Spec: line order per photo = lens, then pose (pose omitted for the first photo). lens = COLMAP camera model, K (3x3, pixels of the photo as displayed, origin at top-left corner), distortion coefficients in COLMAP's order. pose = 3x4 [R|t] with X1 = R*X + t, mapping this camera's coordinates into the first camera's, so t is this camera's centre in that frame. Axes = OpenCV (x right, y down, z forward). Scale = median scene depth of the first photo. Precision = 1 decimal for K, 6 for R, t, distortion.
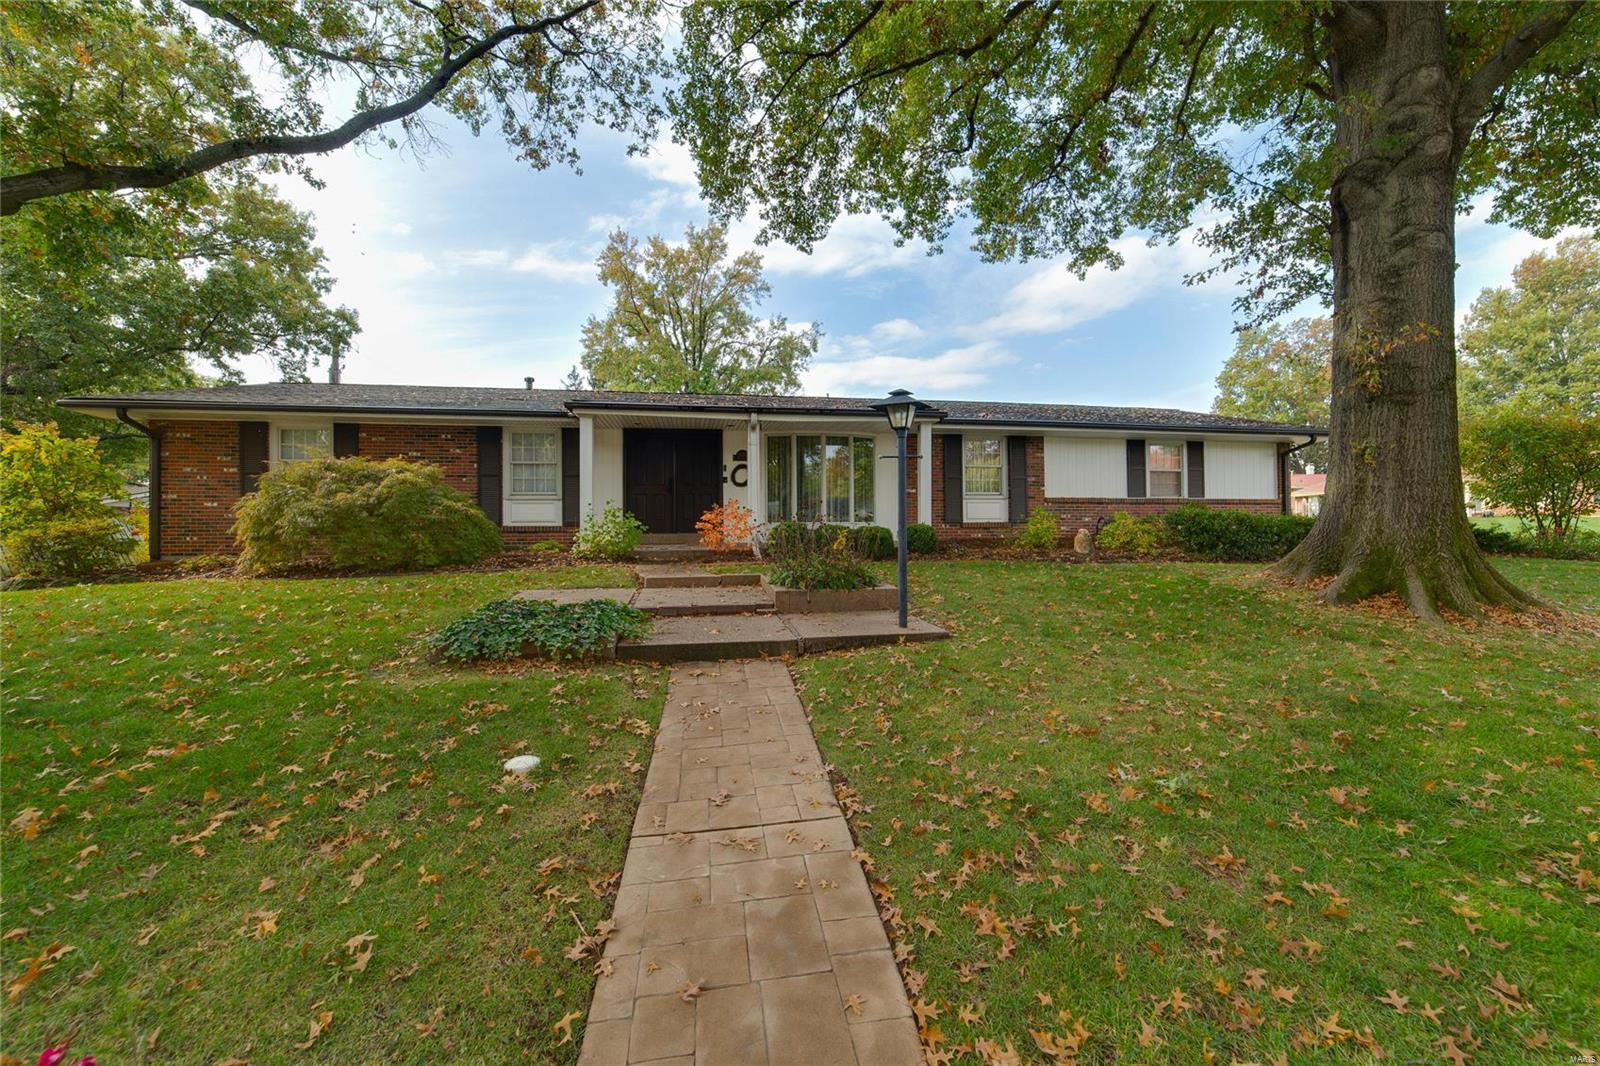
lens RADIAL K [[631.6, 0, 805.6], [0, 631.6, 534.7], [0, 0, 1]] dist [-0.009772, 0.003098]
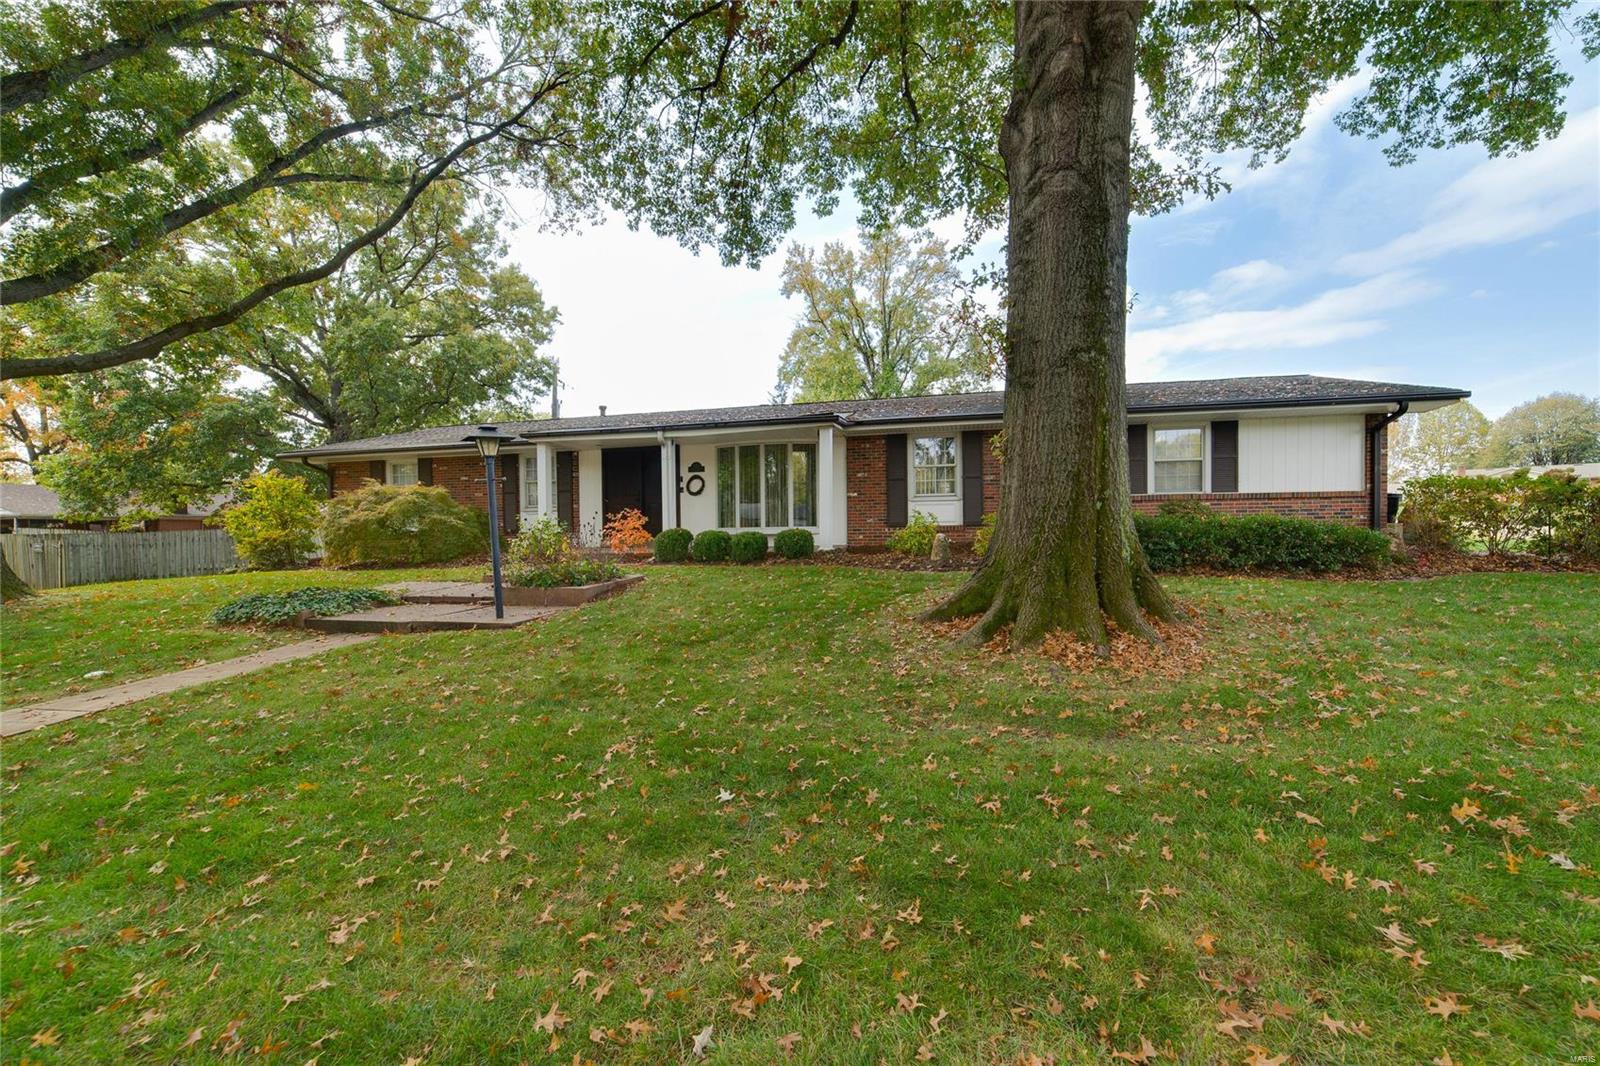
lens RADIAL K [[667.8, 0, 798.7], [0, 667.8, 541.0], [0, 0, 1]] dist [0.014202, 0.000213]
pose [[0.902058, 0.001748, -0.431610, 0.504268], [0.000887, 0.999982, 0.005906, -0.004198], [0.431613, -0.005710, 0.902041, 0.030326]]
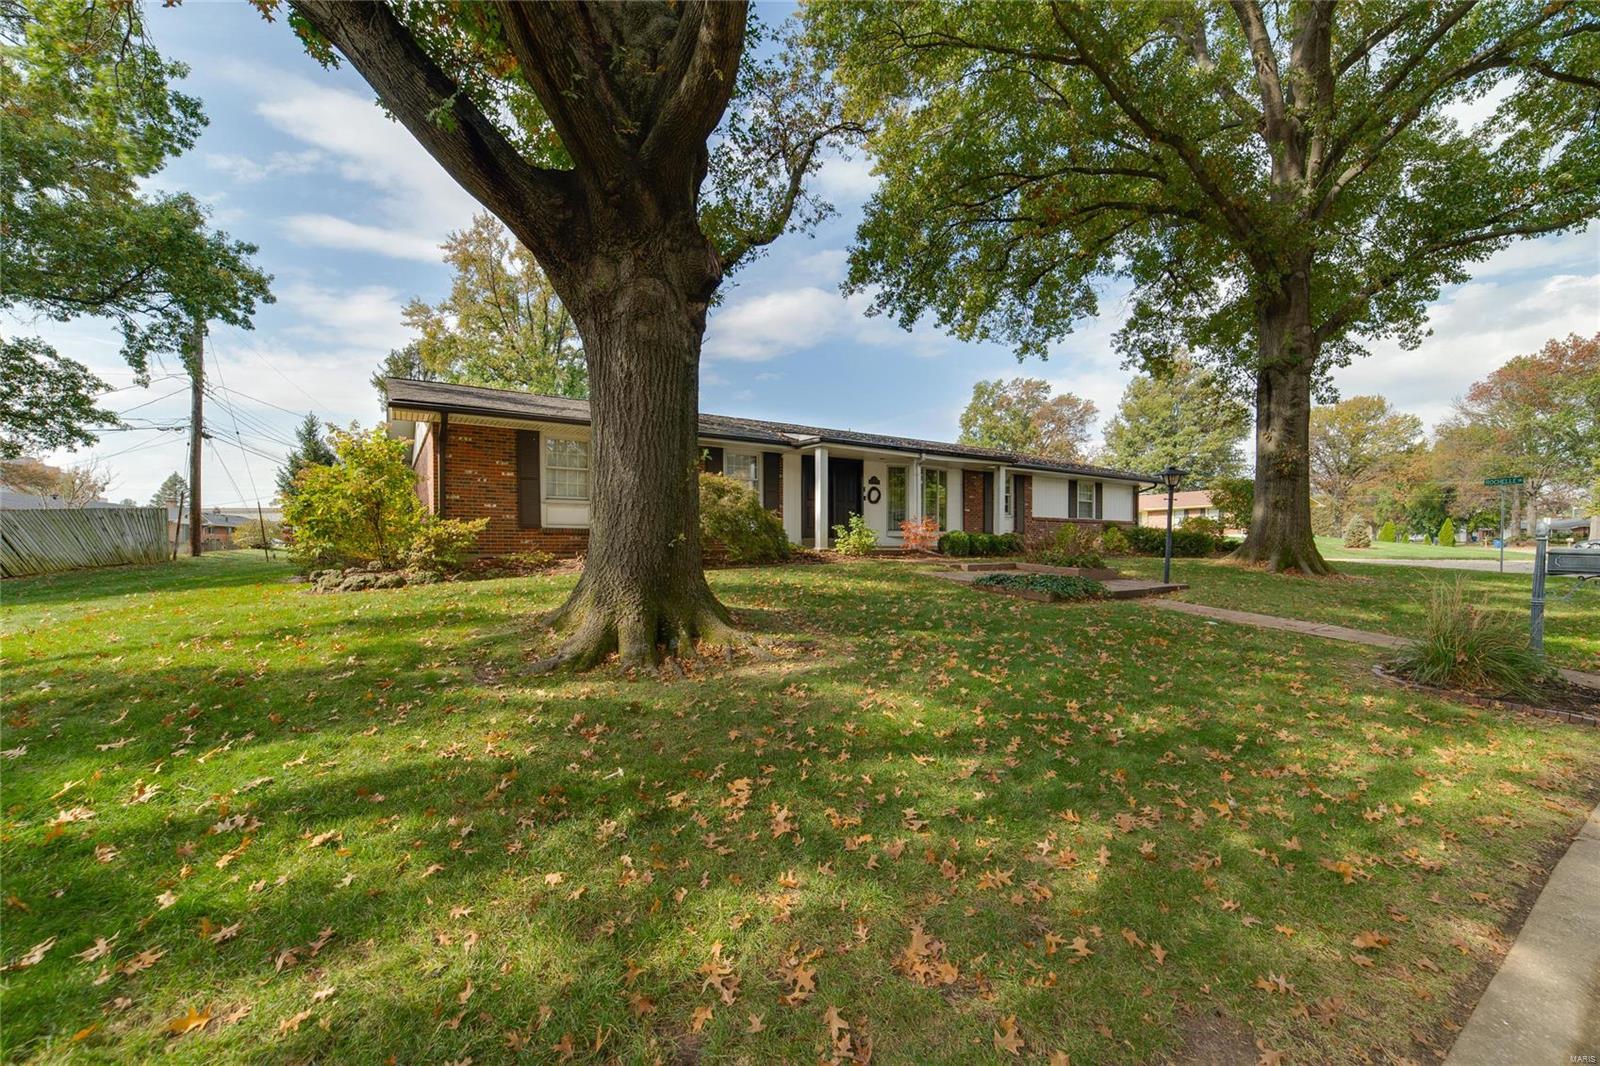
lens RADIAL K [[631.6, 0, 790.7], [0, 631.6, 538.8], [0, 0, 1]] dist [-0.009772, 0.003098]
pose [[0.921706, 0.012150, 0.387699, -0.700552], [-0.011078, 0.999926, -0.004999, 0.005708], [-0.387731, 0.000313, 0.921773, -0.140607]]
